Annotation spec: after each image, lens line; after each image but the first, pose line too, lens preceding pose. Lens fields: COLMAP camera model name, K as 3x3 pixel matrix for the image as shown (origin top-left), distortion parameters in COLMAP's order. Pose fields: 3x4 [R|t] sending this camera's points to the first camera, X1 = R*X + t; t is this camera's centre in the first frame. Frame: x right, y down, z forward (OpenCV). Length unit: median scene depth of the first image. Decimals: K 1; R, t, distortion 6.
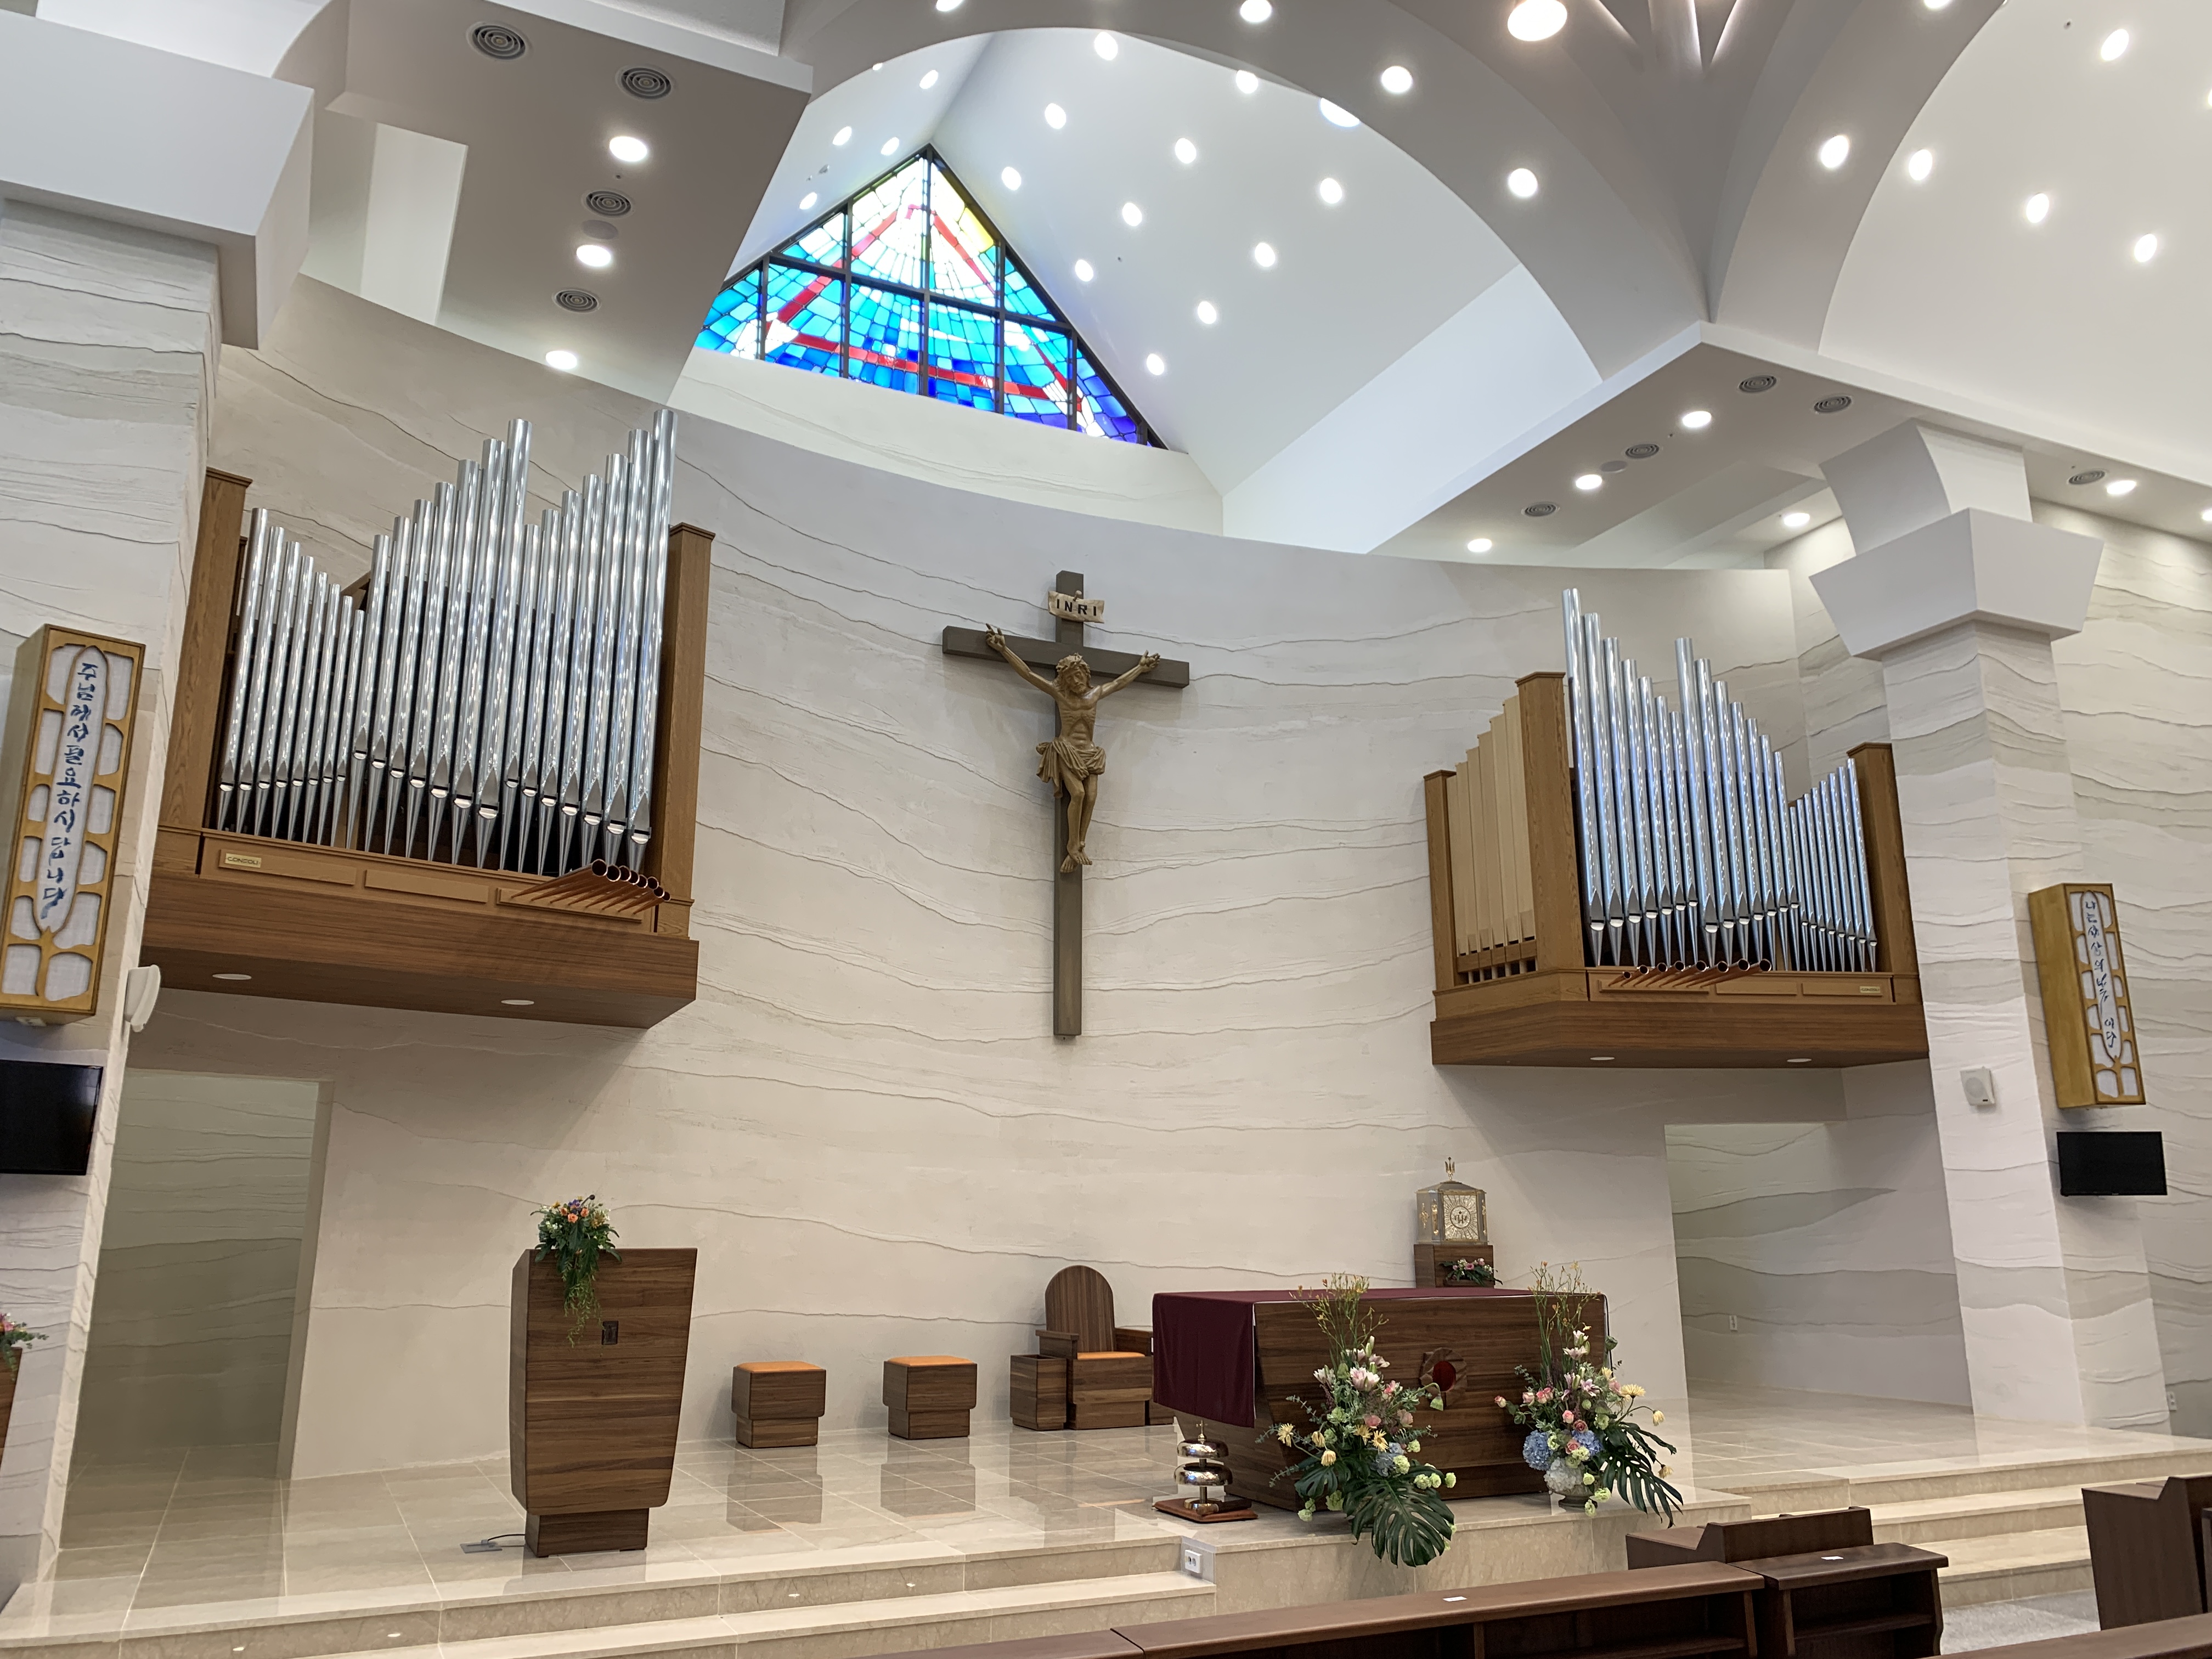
lens RADIAL K [[1710.3, 0, 1102.3], [0, 1710.3, 775.1], [0, 0, 1]] dist [-0.010185, -0.013393]
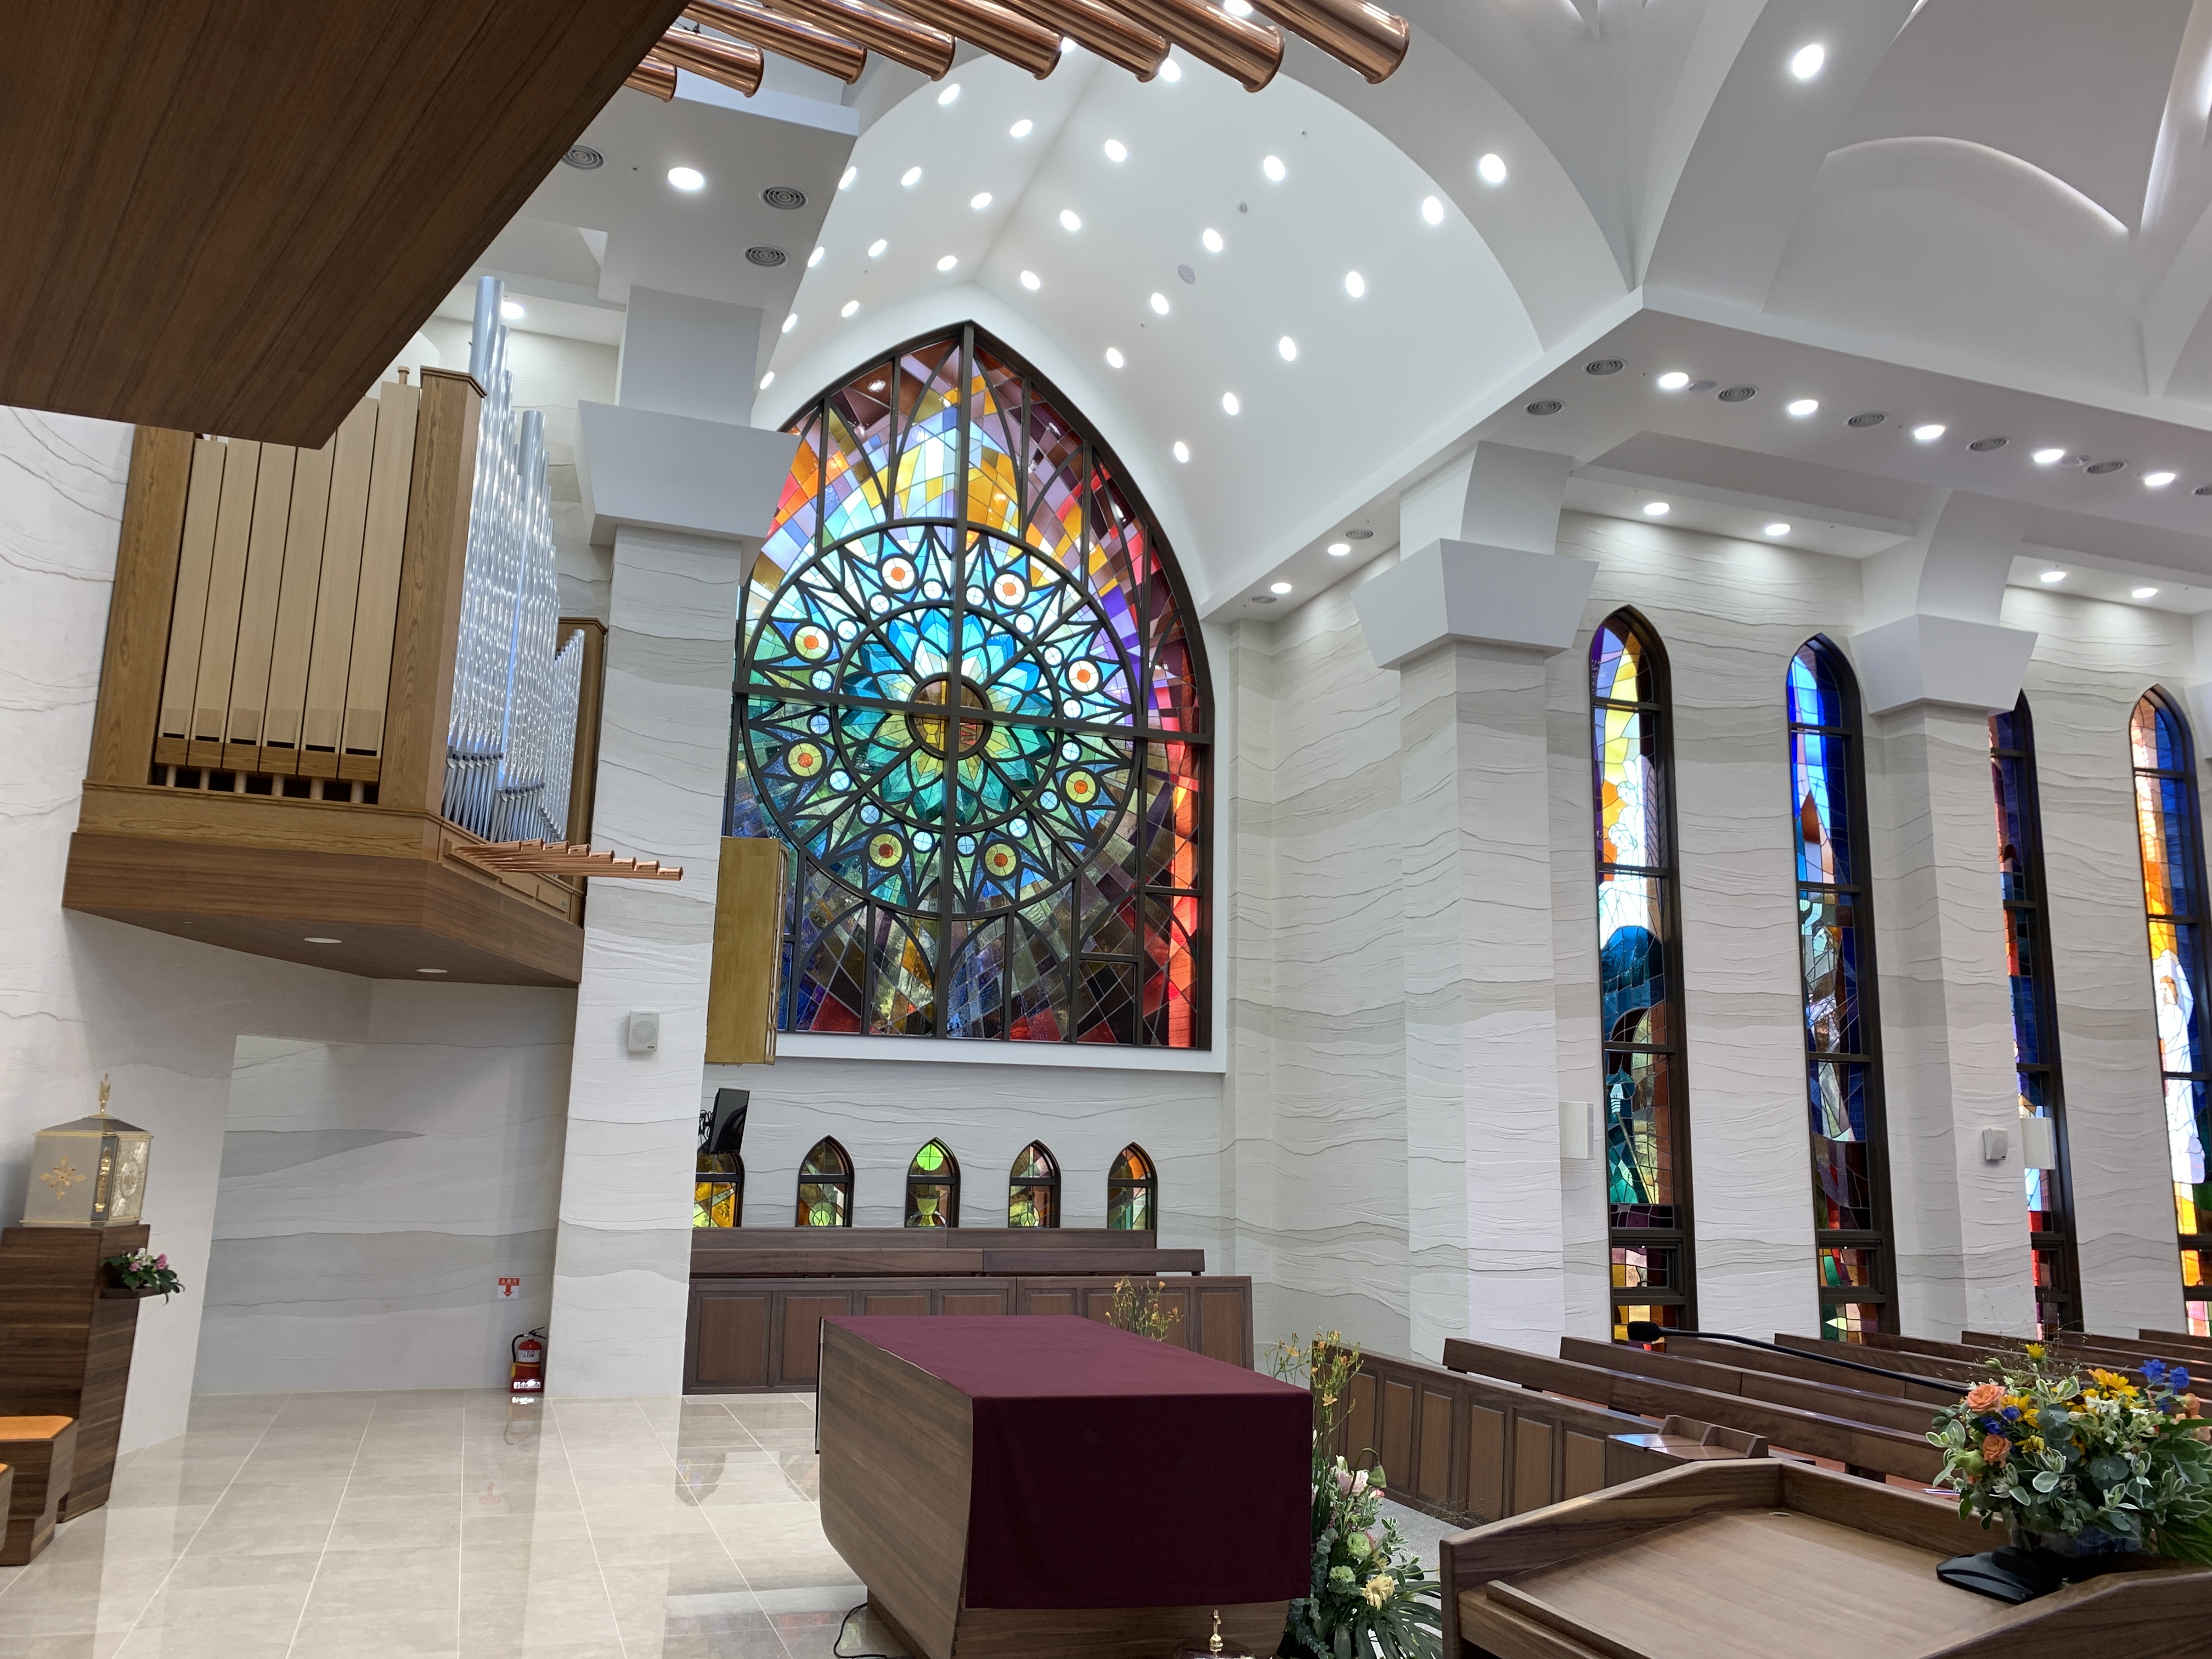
lens RADIAL K [[1669.3, 0, 1035.5], [0, 1669.3, 808.4], [0, 0, 1]] dist [-0.005630, -0.010051]
pose [[0.105426, 0.194985, 0.975124, -0.345616], [-0.281814, 0.946246, -0.158742, 0.150304], [-0.953659, -0.258068, 0.154709, 0.685953]]
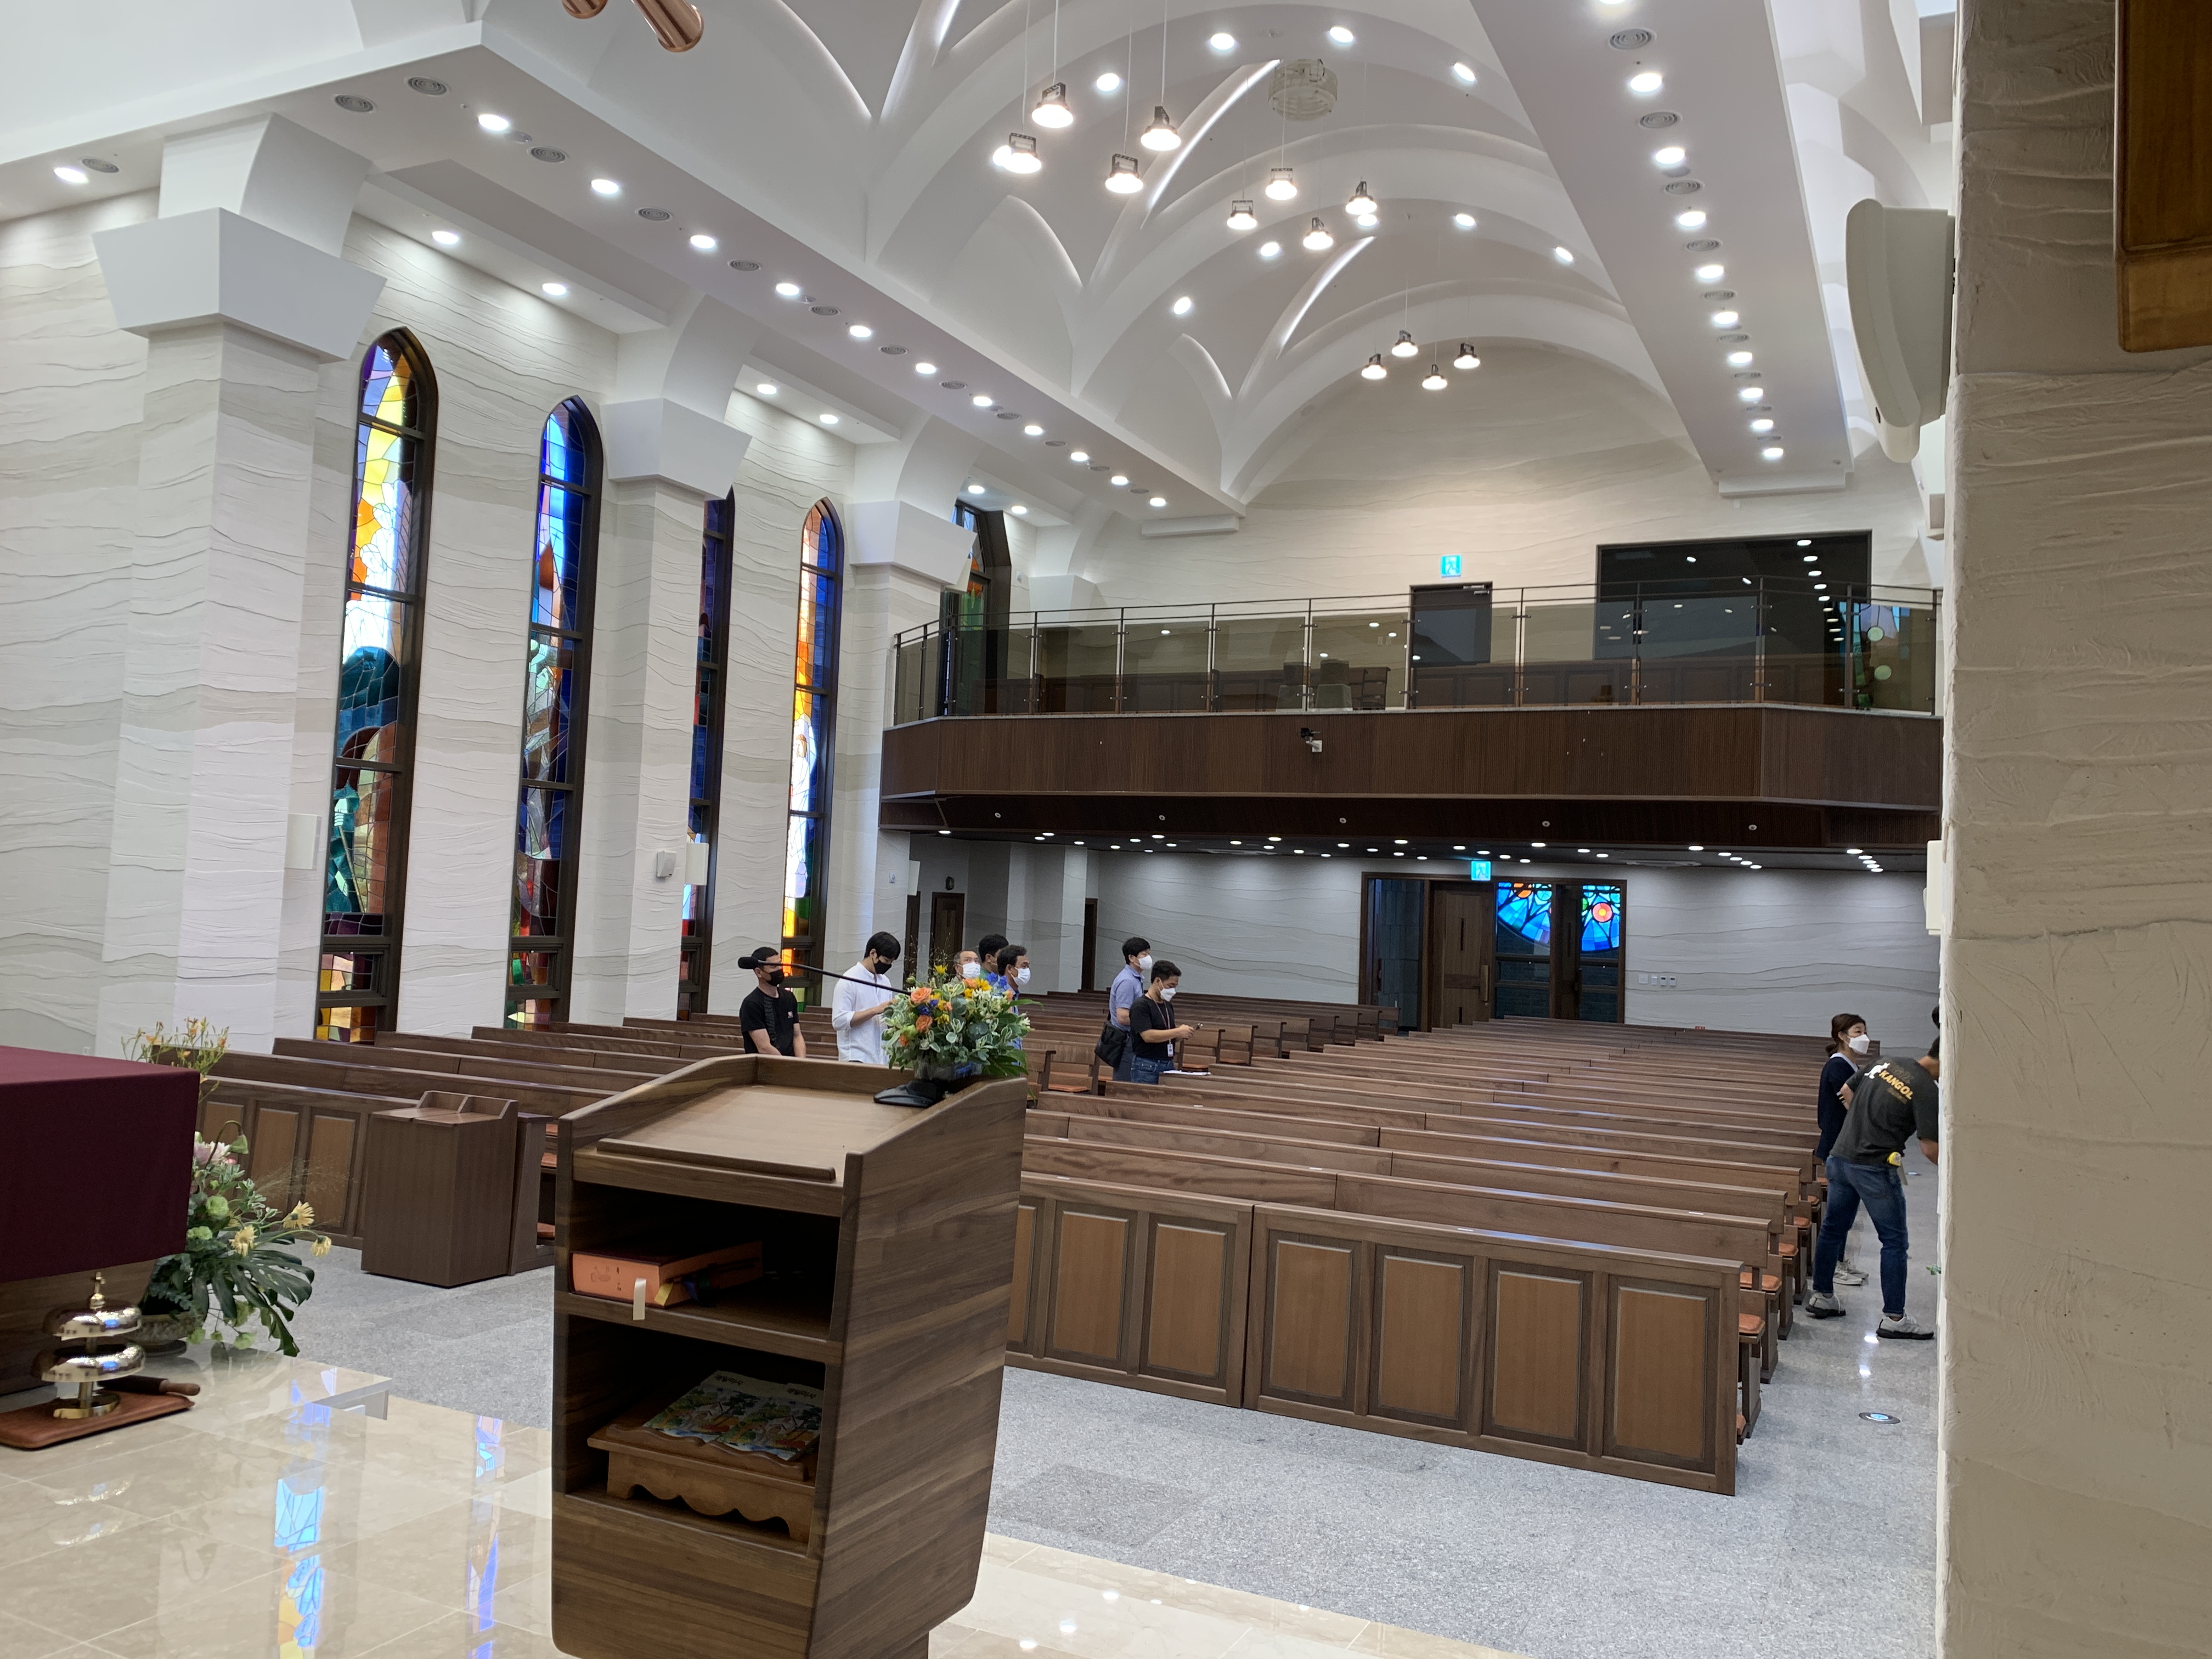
lens RADIAL K [[1668.0, 0, 1106.0], [0, 1668.0, 829.5], [0, 0, 1]] dist [-0.062257, -0.003243]
pose [[-0.641952, 0.007743, 0.766706, -0.380772], [-0.236589, 0.949155, -0.207678, 0.168724], [-0.729331, -0.314713, -0.607480, 0.737796]]
